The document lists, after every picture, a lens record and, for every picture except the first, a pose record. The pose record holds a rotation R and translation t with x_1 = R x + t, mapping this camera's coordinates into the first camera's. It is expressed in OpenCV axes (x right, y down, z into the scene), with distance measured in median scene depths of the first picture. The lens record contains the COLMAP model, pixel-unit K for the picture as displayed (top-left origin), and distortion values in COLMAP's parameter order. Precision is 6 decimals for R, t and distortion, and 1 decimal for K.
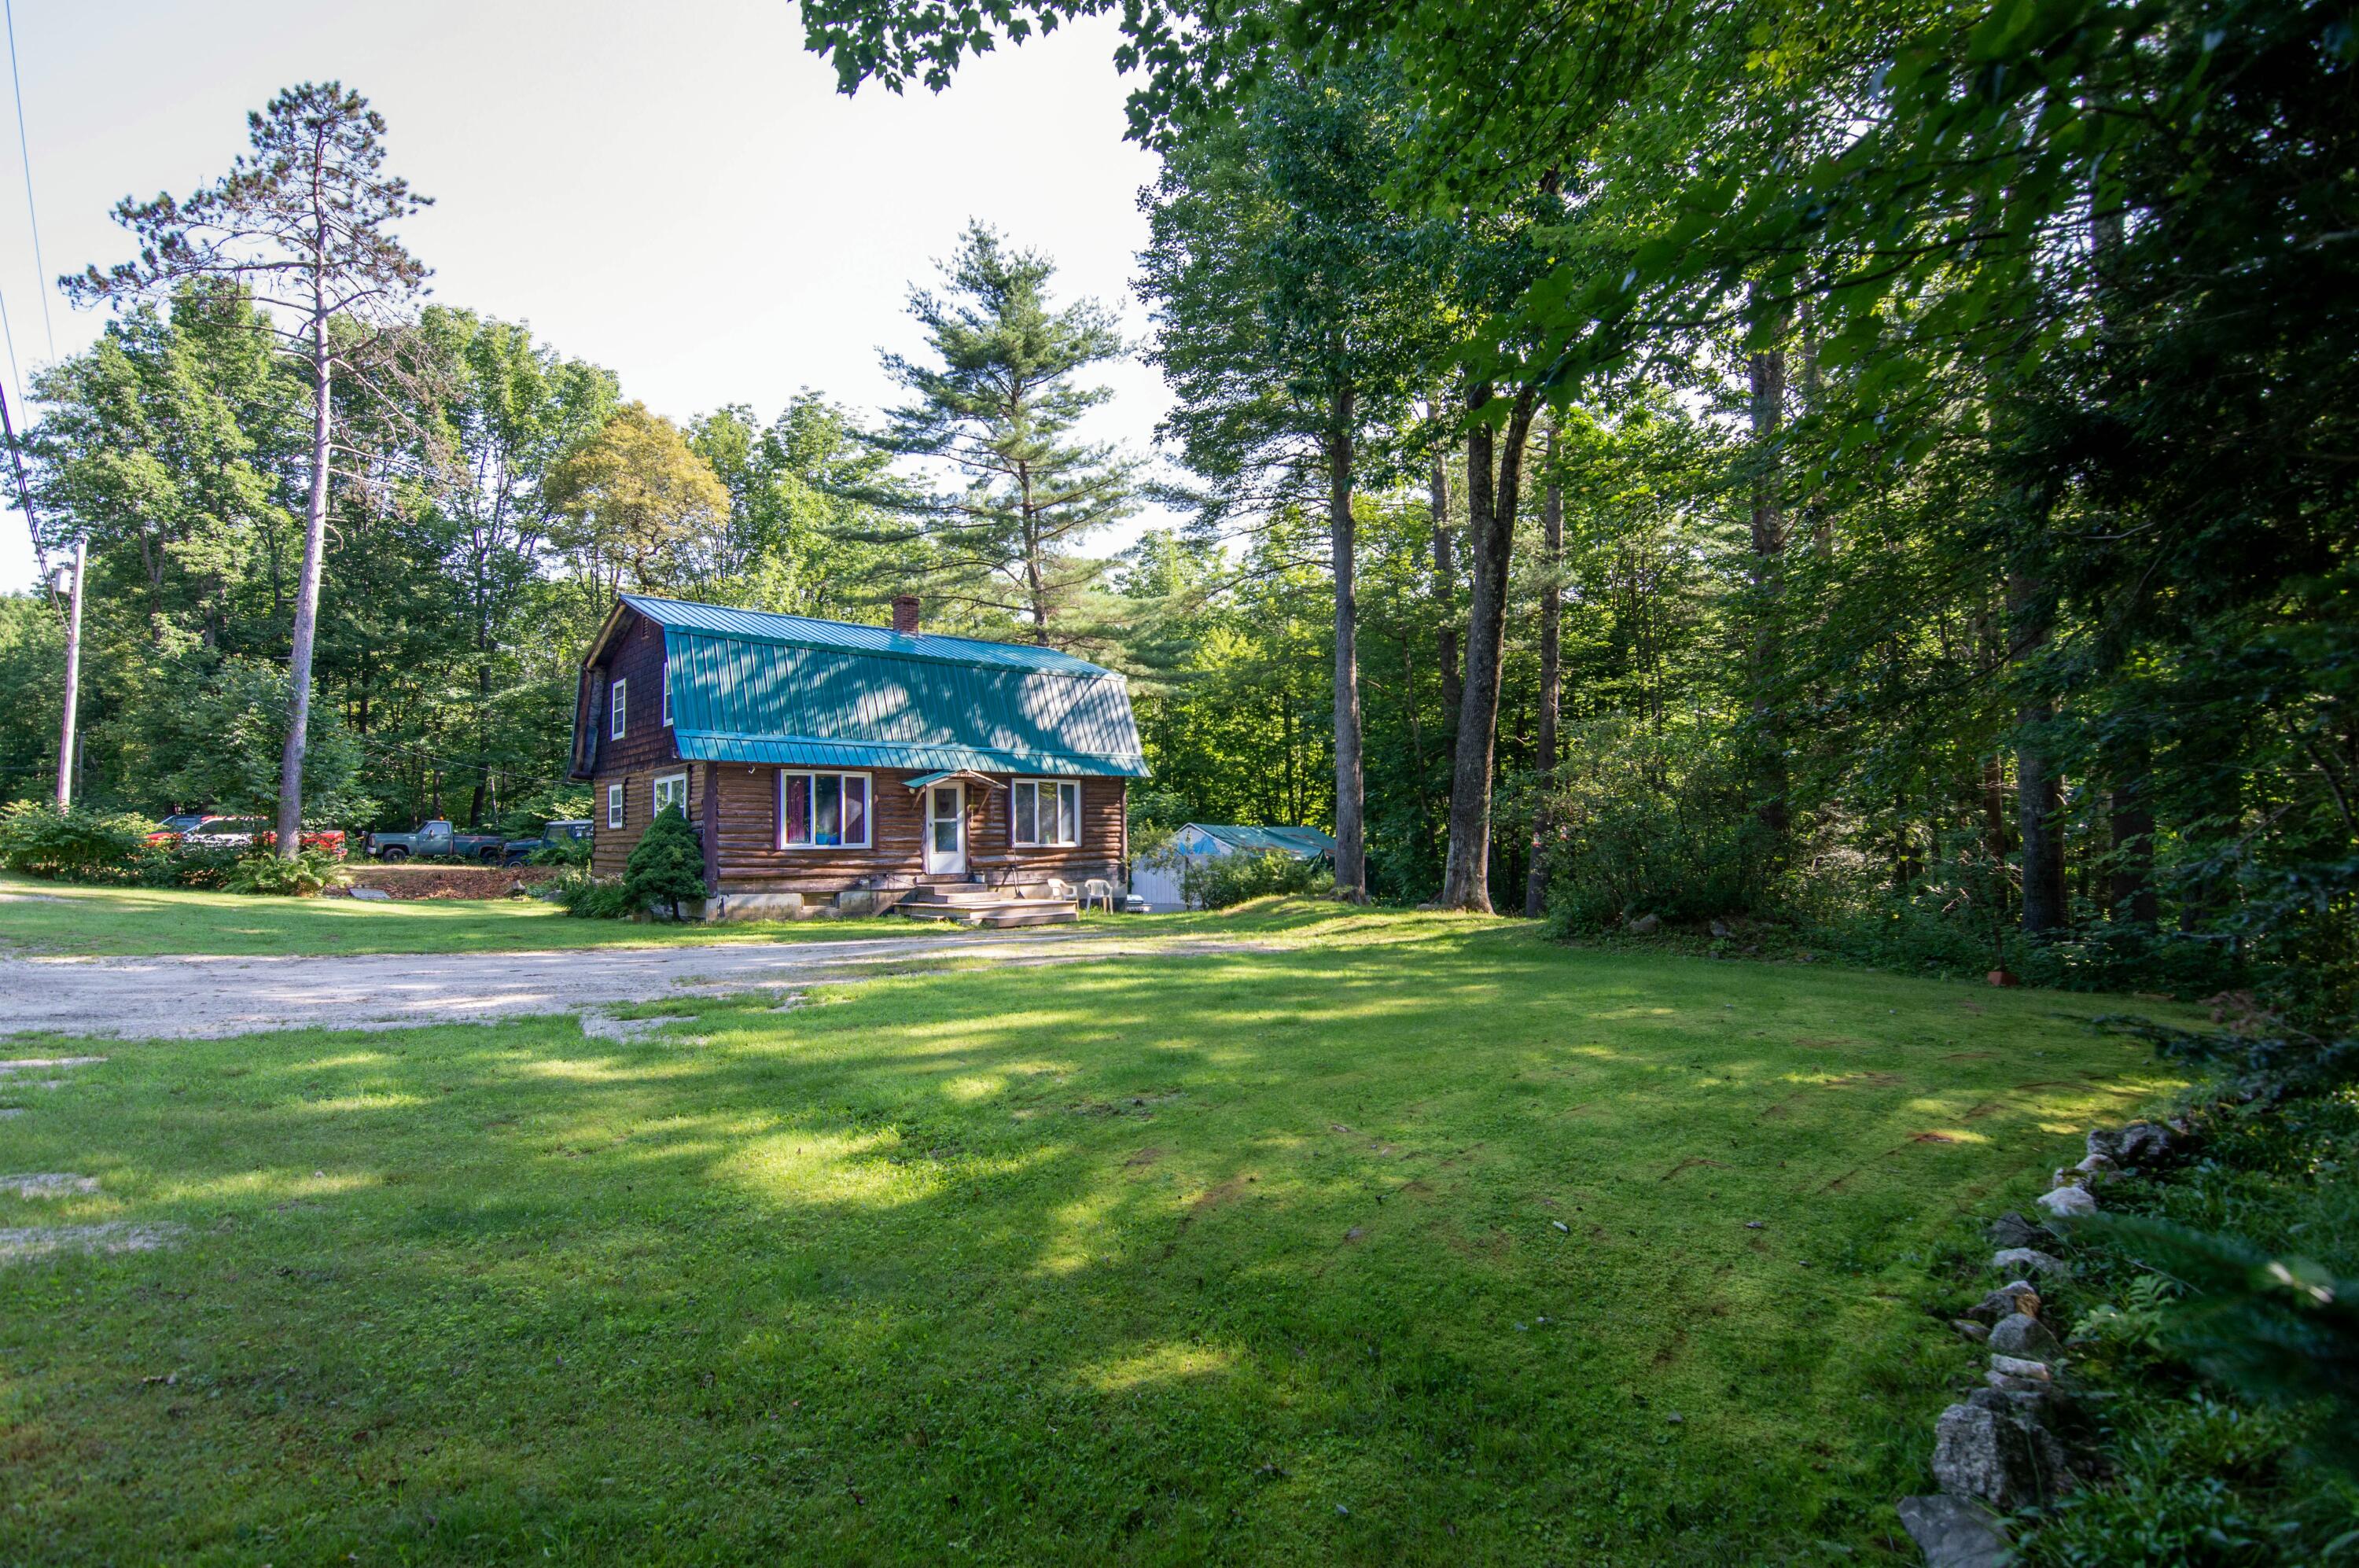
lens RADIAL K [[1163.4, 0, 1179.5], [0, 1163.4, 784.0], [0, 0, 1]] dist [-0.001668, -0.020301]
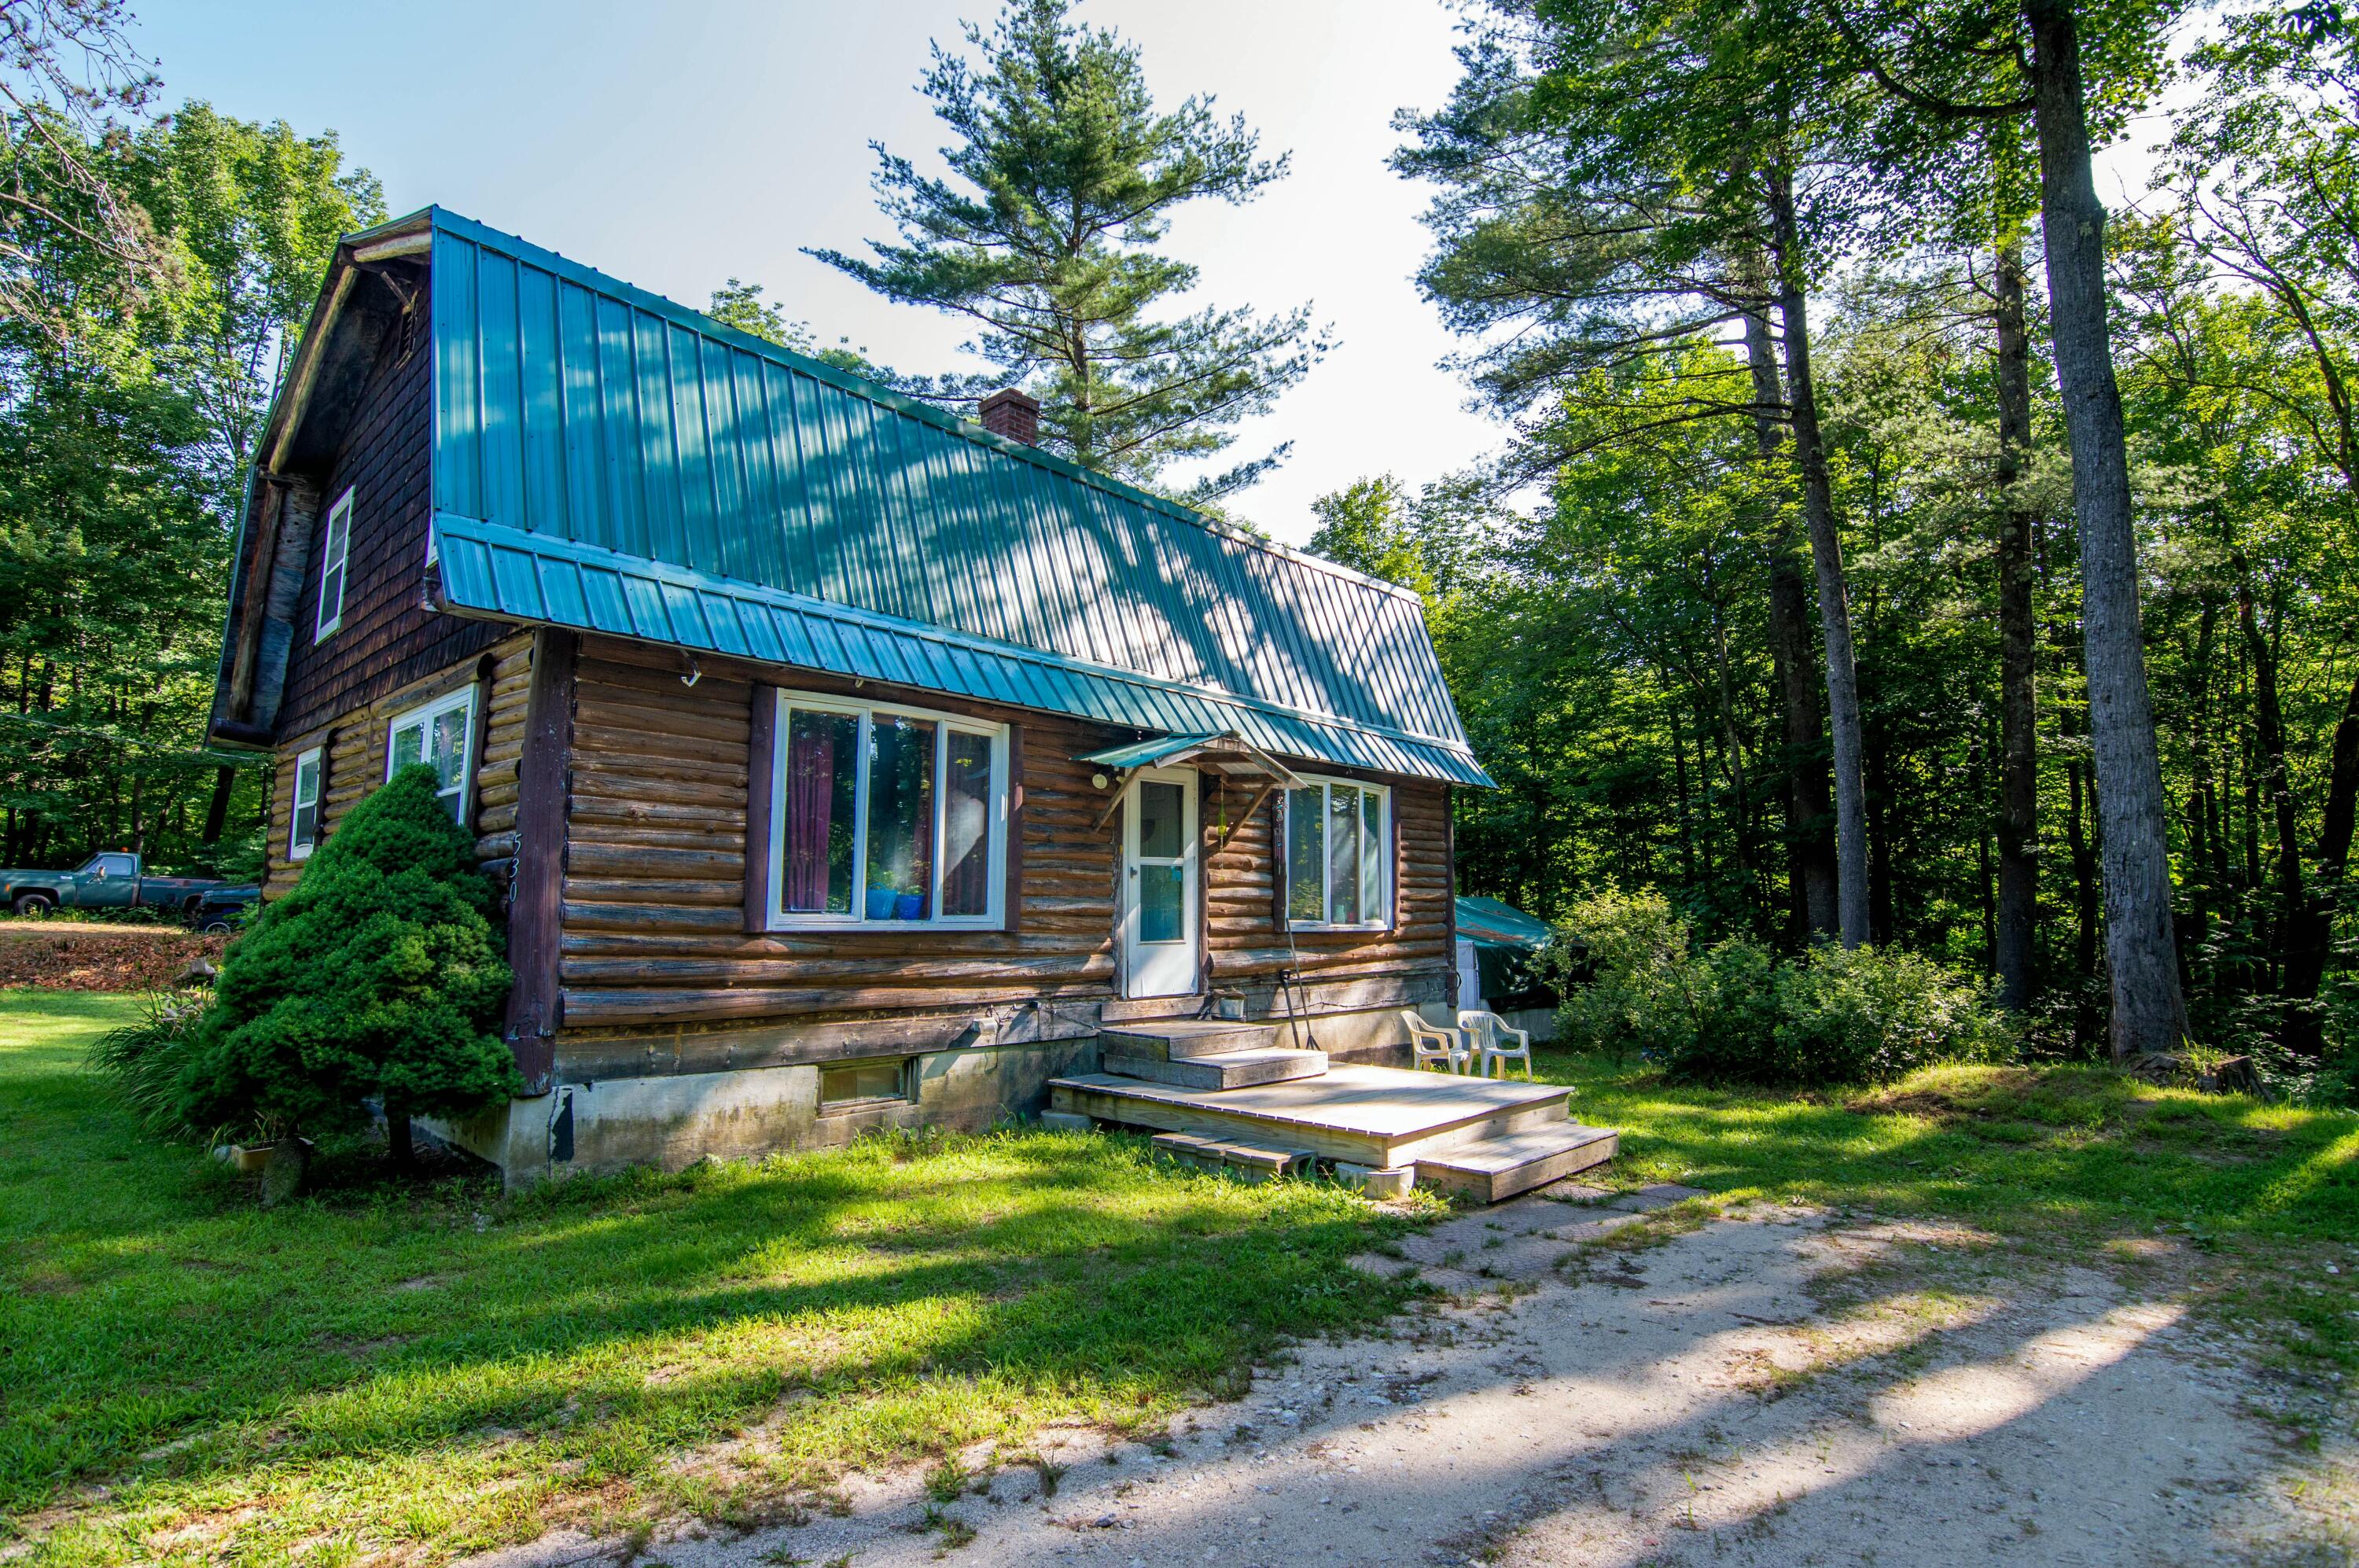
lens RADIAL K [[1163.4, 0, 1179.5], [0, 1163.4, 784.0], [0, 0, 1]] dist [-0.001668, -0.020301]
pose [[0.994761, 0.033627, 0.096537, -0.231476], [-0.027927, 0.997819, -0.059807, 0.027807], [-0.098337, 0.056797, 0.993531, 0.588889]]
